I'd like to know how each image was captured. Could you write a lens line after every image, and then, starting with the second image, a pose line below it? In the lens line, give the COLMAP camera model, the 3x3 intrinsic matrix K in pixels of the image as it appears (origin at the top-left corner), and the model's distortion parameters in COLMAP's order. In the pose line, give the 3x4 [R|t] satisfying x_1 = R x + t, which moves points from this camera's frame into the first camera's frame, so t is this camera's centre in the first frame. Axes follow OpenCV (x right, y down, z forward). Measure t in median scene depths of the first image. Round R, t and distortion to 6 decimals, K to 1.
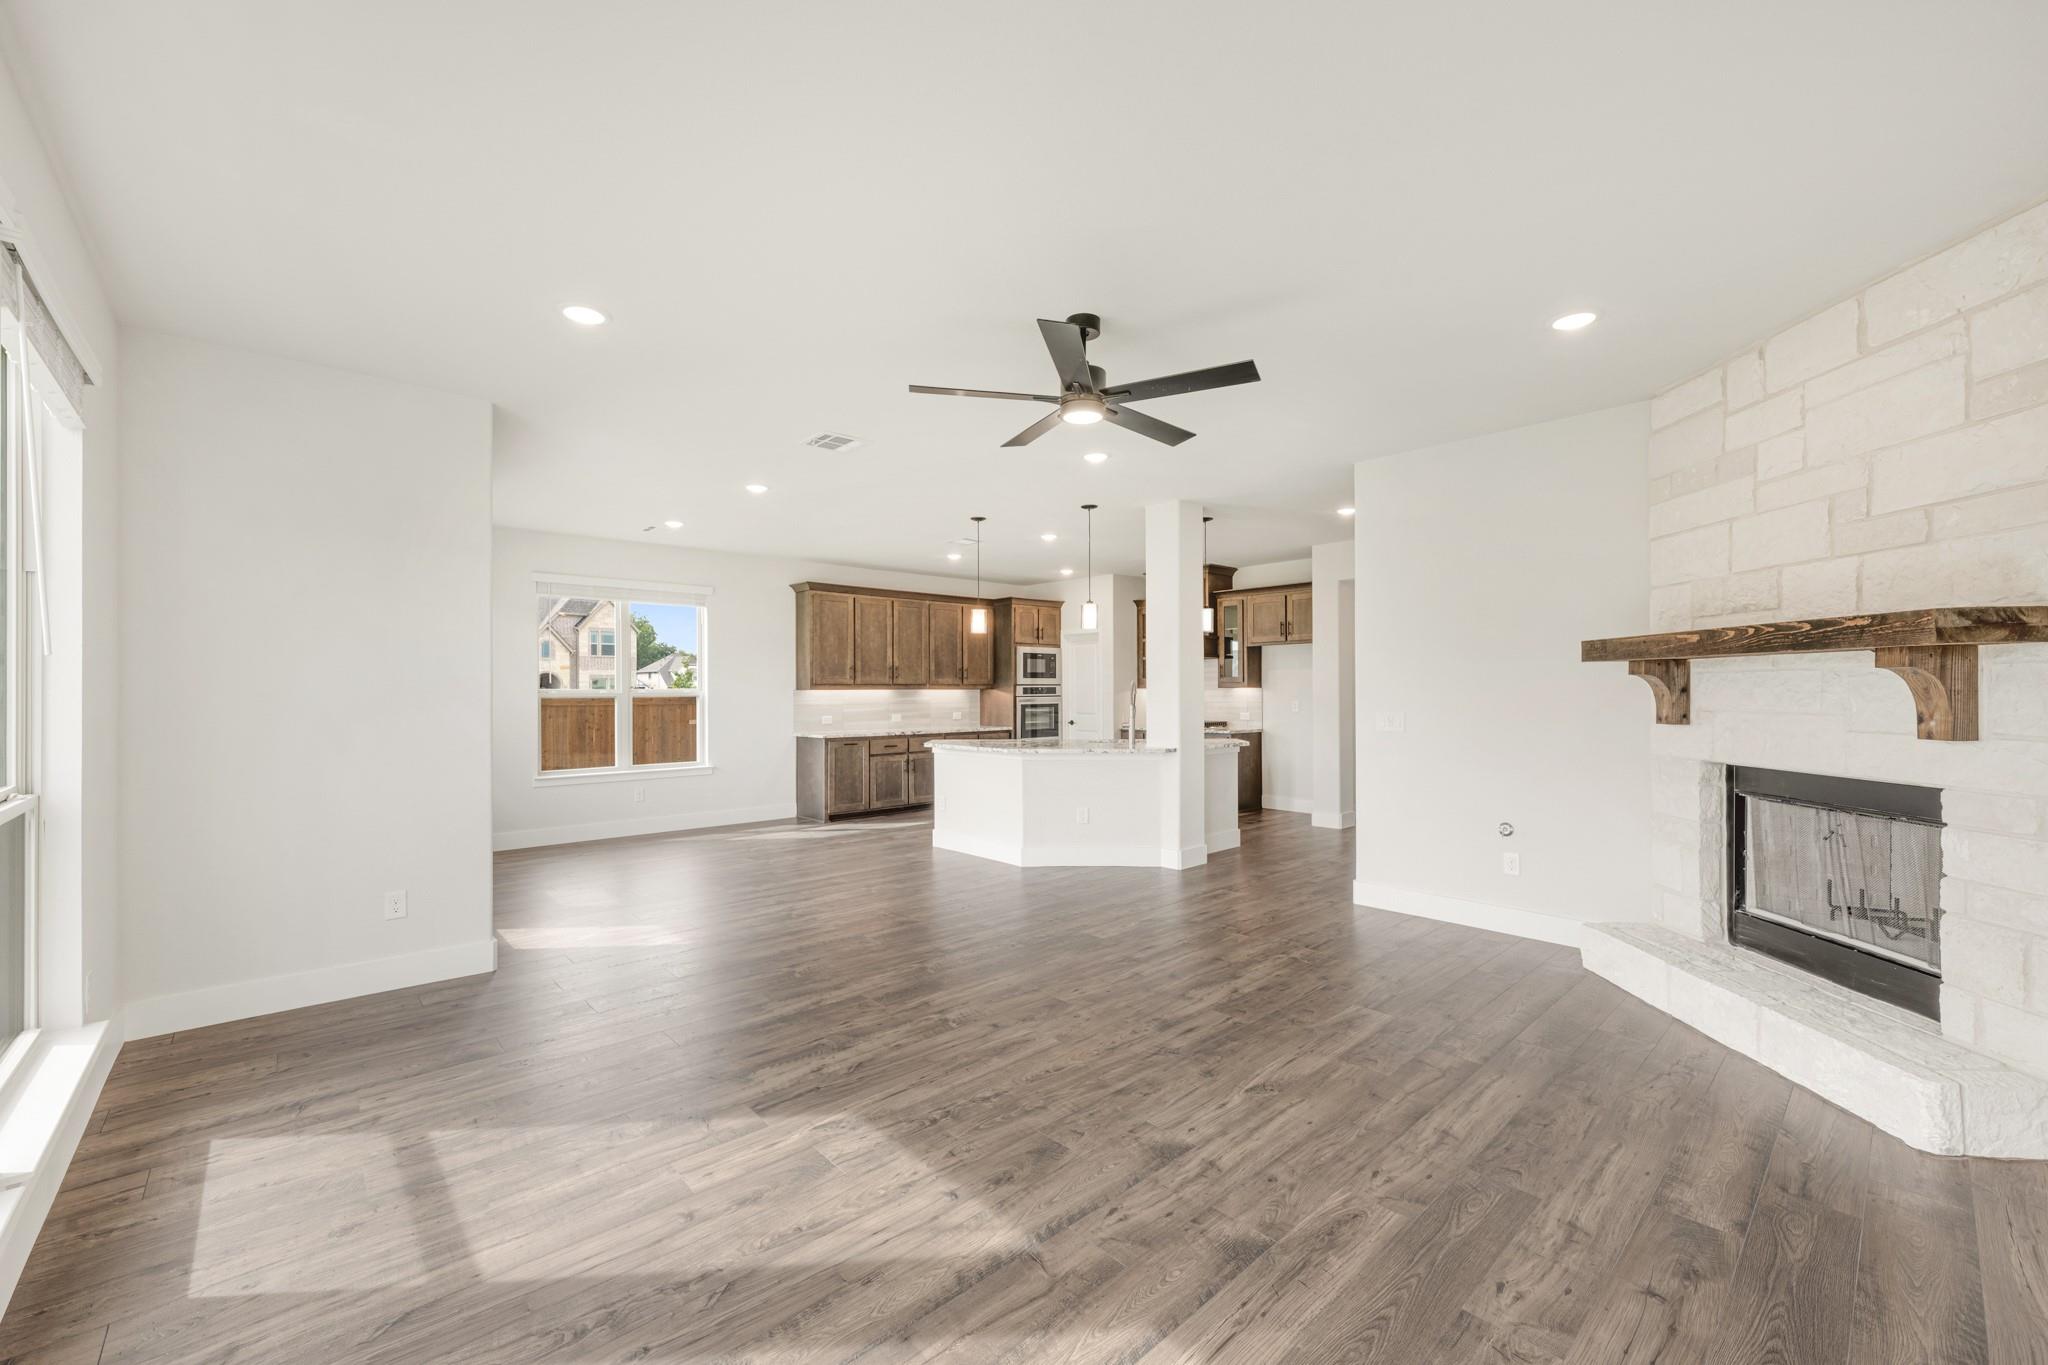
lens RADIAL K [[826.8, 0, 1030.2], [0, 826.8, 690.0], [0, 0, 1]] dist [-0.003804, 0.000803]
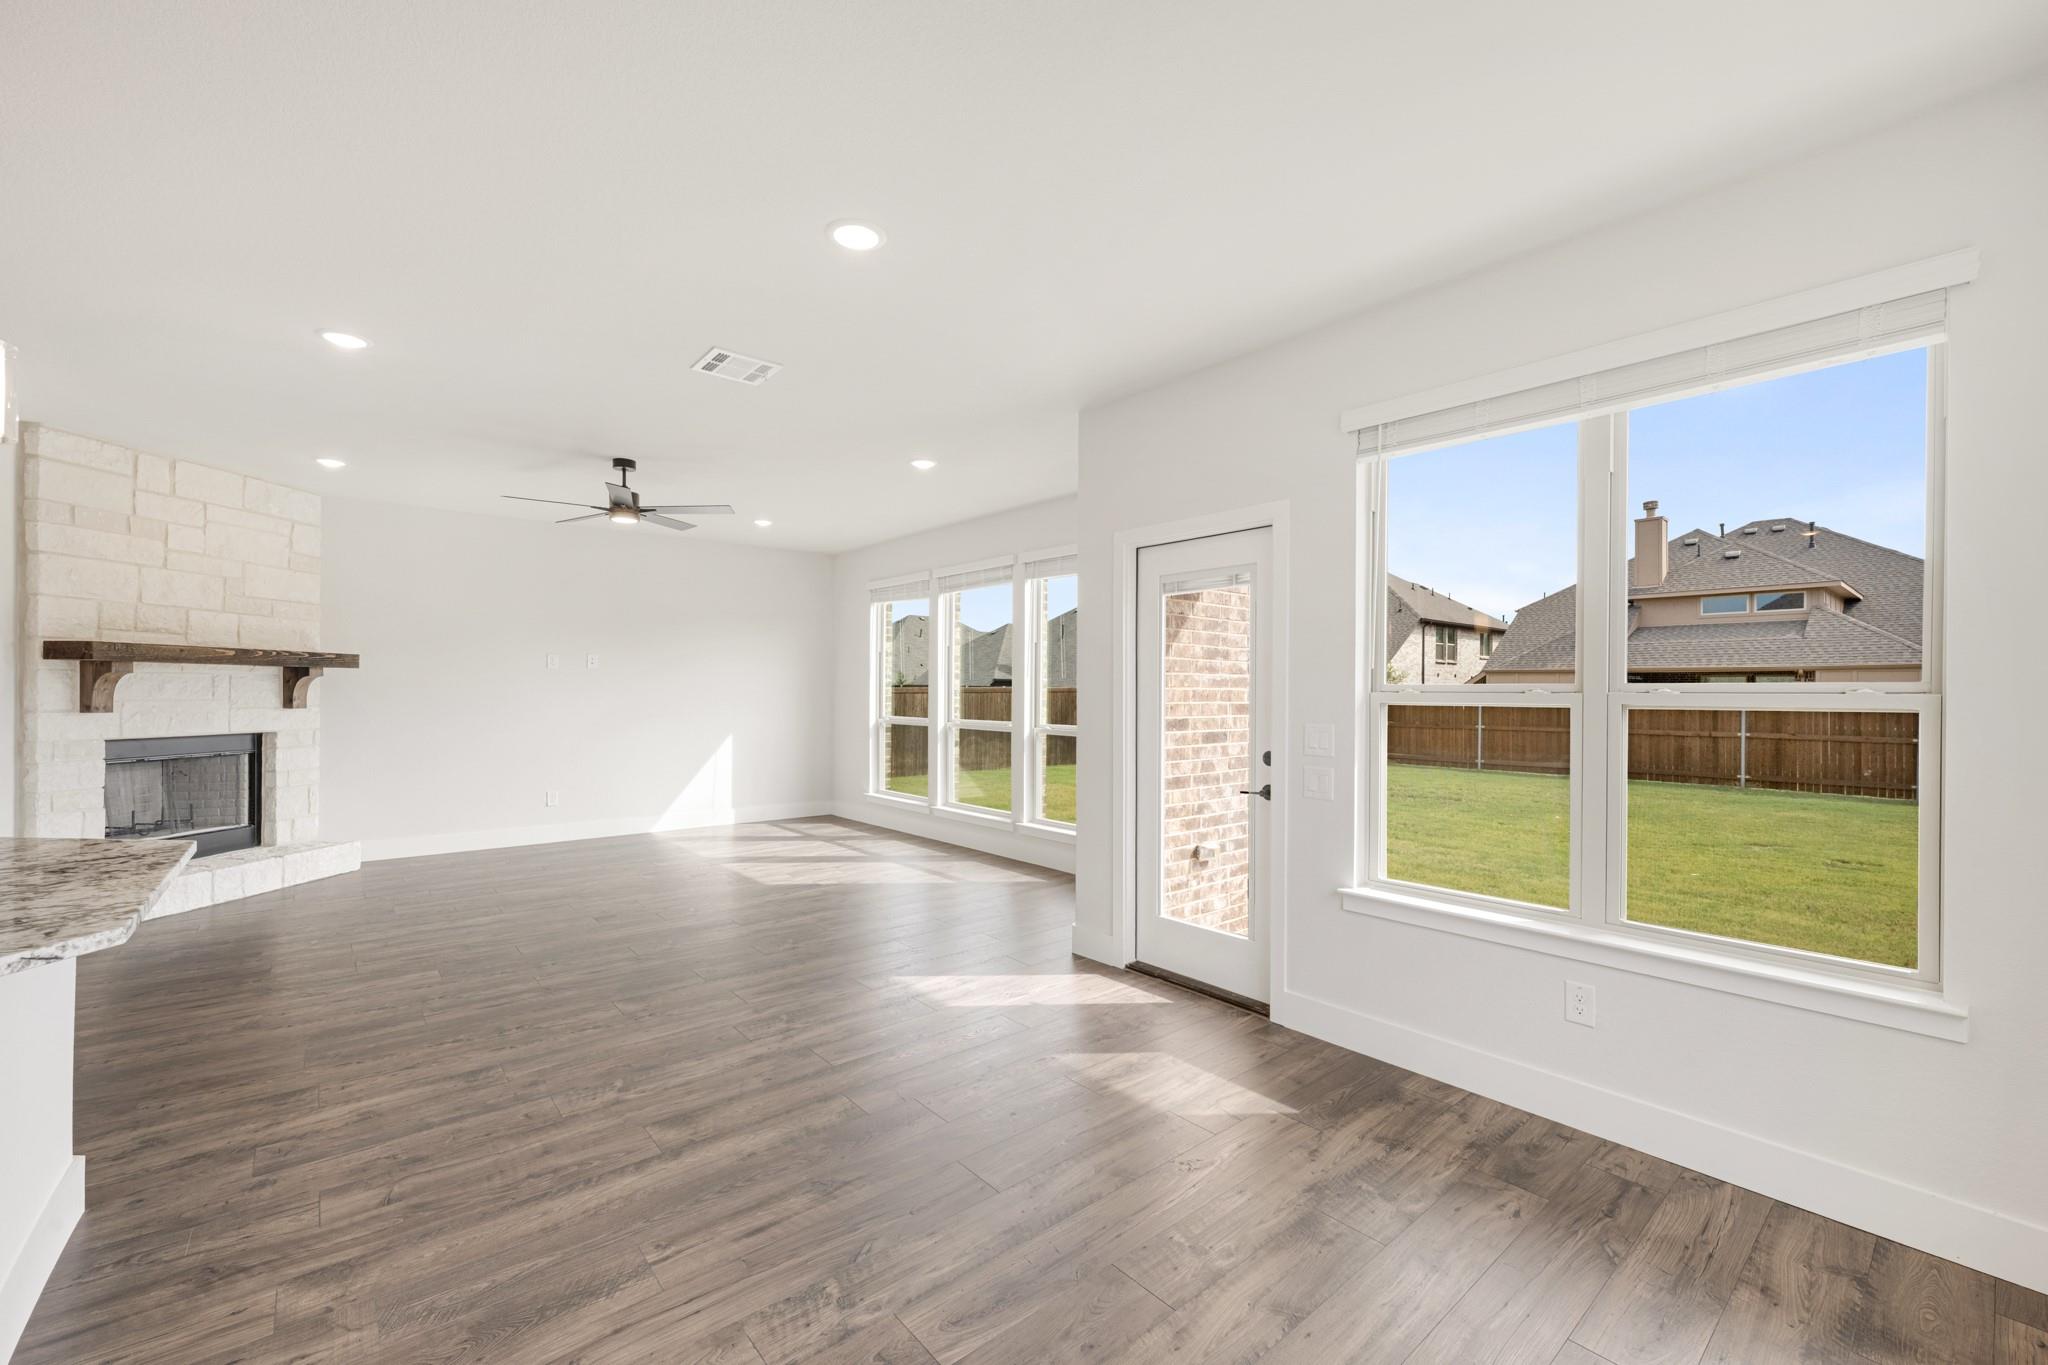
lens RADIAL K [[826.8, 0, 1028.9], [0, 826.8, 684.9], [0, 0, 1]] dist [-0.003804, 0.000803]
pose [[-0.999295, -0.001402, 0.037504, -0.324987], [-0.001682, 0.999971, -0.007427, 0.003075], [-0.037493, -0.007485, -0.999269, 1.061835]]
